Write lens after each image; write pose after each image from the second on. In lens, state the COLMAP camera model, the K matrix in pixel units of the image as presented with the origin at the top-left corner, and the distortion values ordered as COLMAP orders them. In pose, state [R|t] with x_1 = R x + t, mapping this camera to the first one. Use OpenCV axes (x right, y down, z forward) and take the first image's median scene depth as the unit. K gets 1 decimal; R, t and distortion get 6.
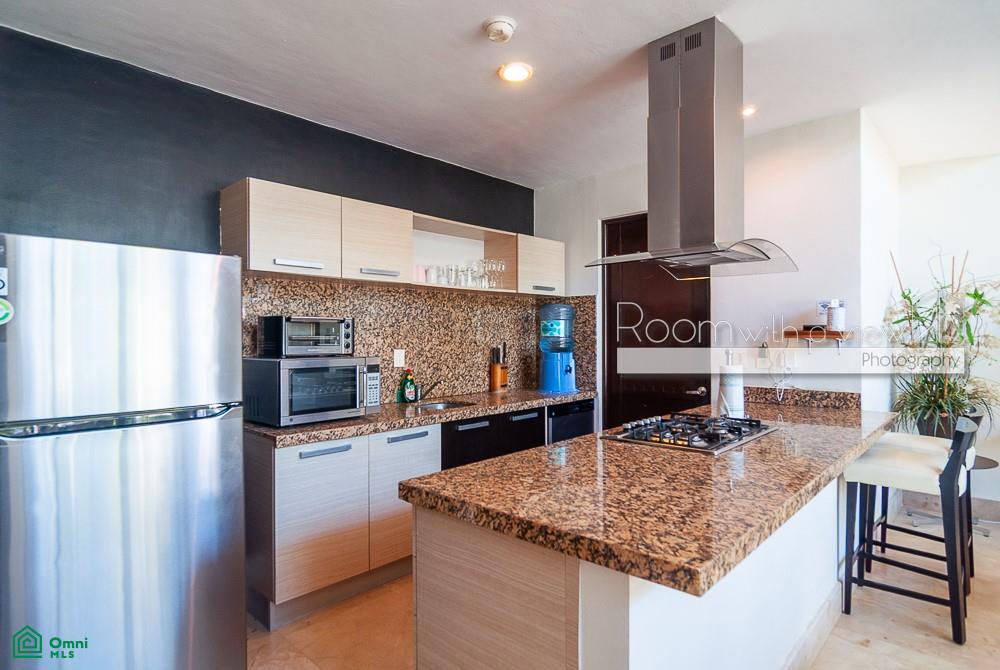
lens RADIAL K [[535.7, 0, 493.2], [0, 535.7, 337.8], [0, 0, 1]] dist [-0.001107, 0.000420]
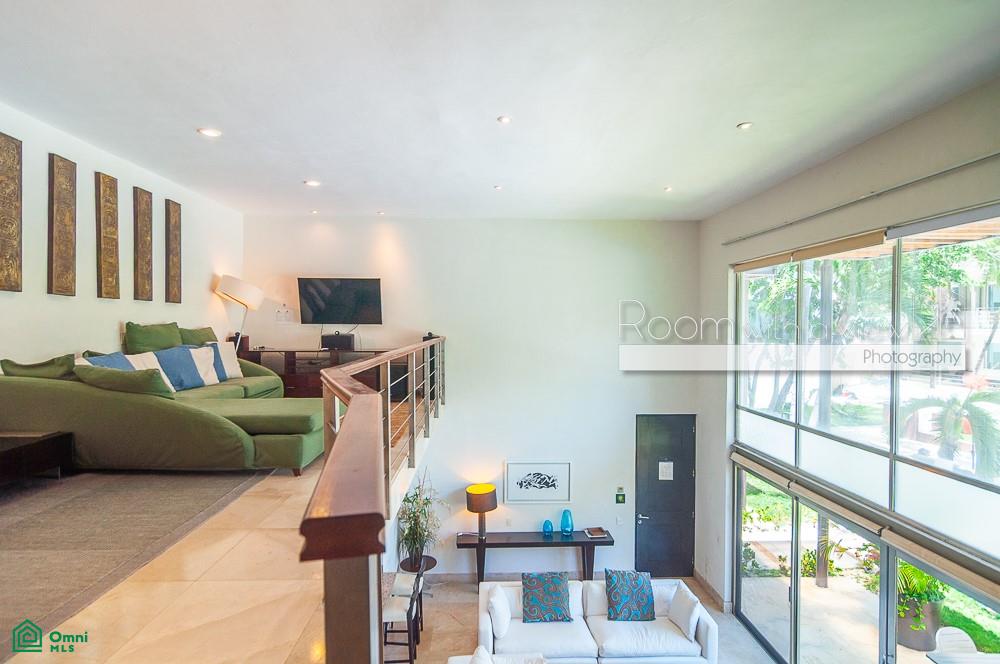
lens RADIAL K [[534.4, 0, 500.0], [0, 534.4, 337.0], [0, 0, 1]] dist [0.002246, 0.000429]
pose [[0.703500, -0.008718, 0.710642, -0.451414], [-0.006533, 0.999803, 0.018733, -0.756800], [-0.710665, -0.017821, 0.703305, -0.747615]]
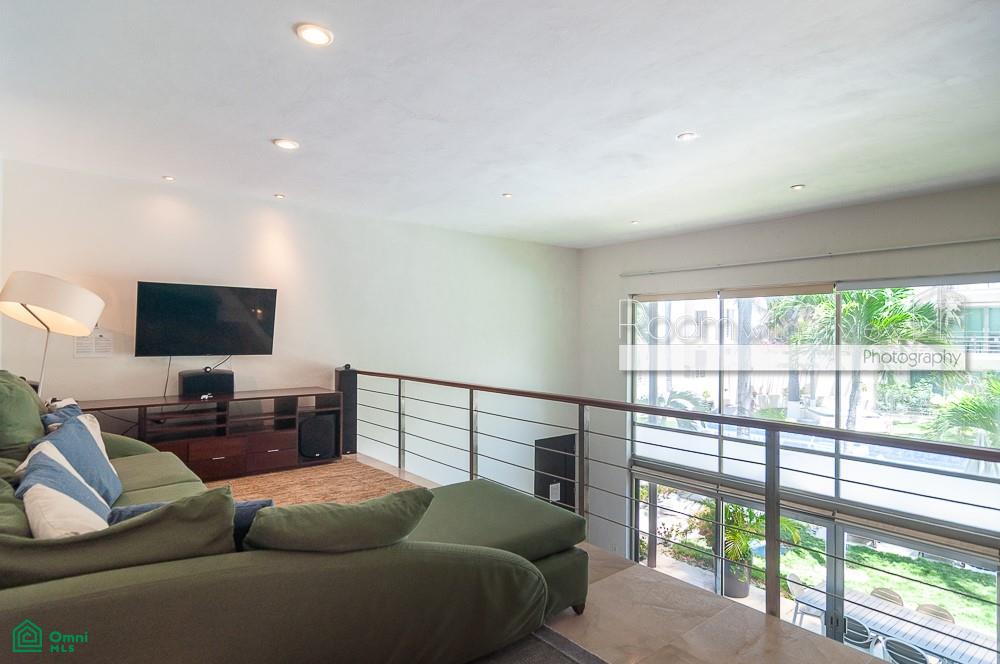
lens RADIAL K [[540.5, 0, 501.6], [0, 540.5, 334.6], [0, 0, 1]] dist [0.000625, 0.000230]
pose [[0.126618, 0.005547, 0.991936, -0.702947], [-0.005402, 0.999973, -0.004903, -0.819819], [-0.991937, -0.004737, 0.126645, 0.333162]]
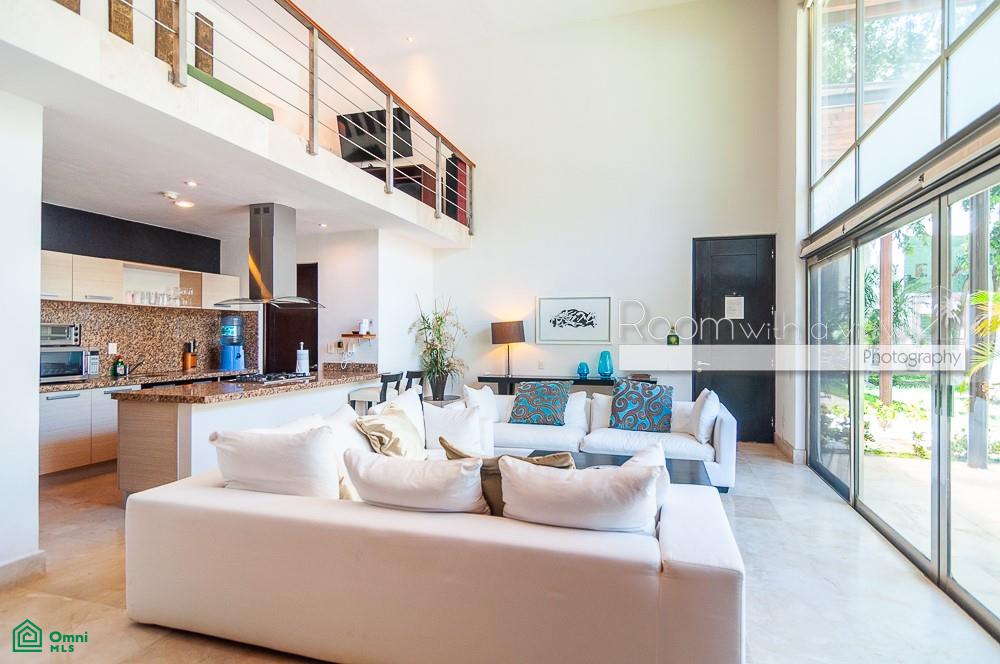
lens RADIAL K [[534.4, 0, 500.0], [0, 534.4, 337.0], [0, 0, 1]] dist [0.002246, 0.000429]
pose [[0.900544, 0.007350, 0.434703, 0.175898], [-0.007177, 0.999972, -0.002039, -0.001375], [-0.434705, -0.001284, 0.900572, -0.966607]]
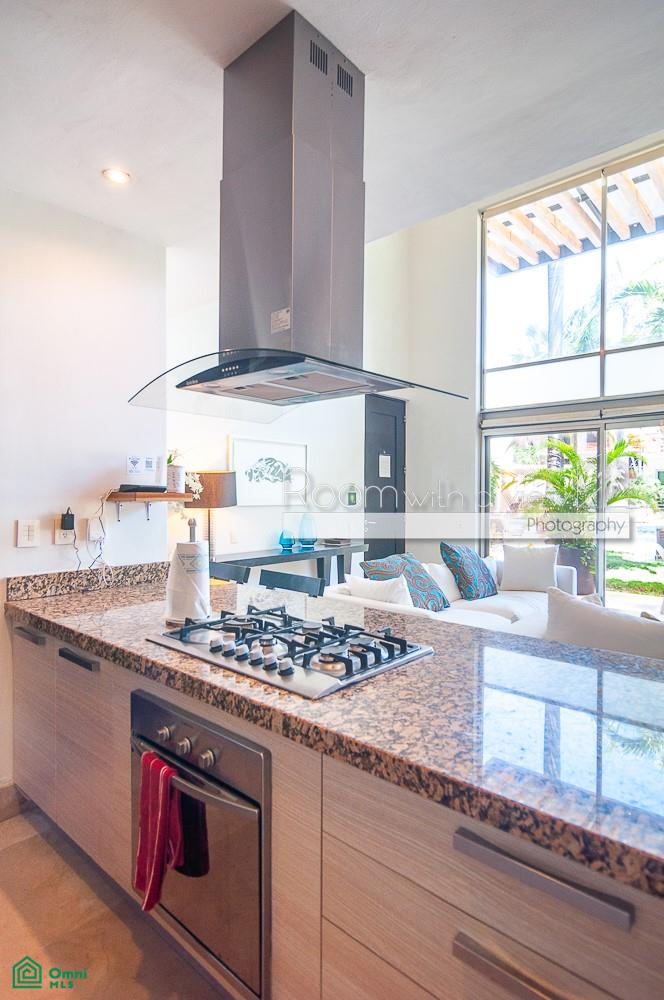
lens RADIAL K [[540.5, 0, 332.0], [0, 540.5, 500.0], [0, 0, 1]] dist [0.000625, 0.000230]
pose [[-0.029953, -0.007279, 0.999525, -0.209112], [-0.002944, 0.999970, 0.007194, -0.007071], [-0.999547, -0.002727, -0.029973, 0.651236]]
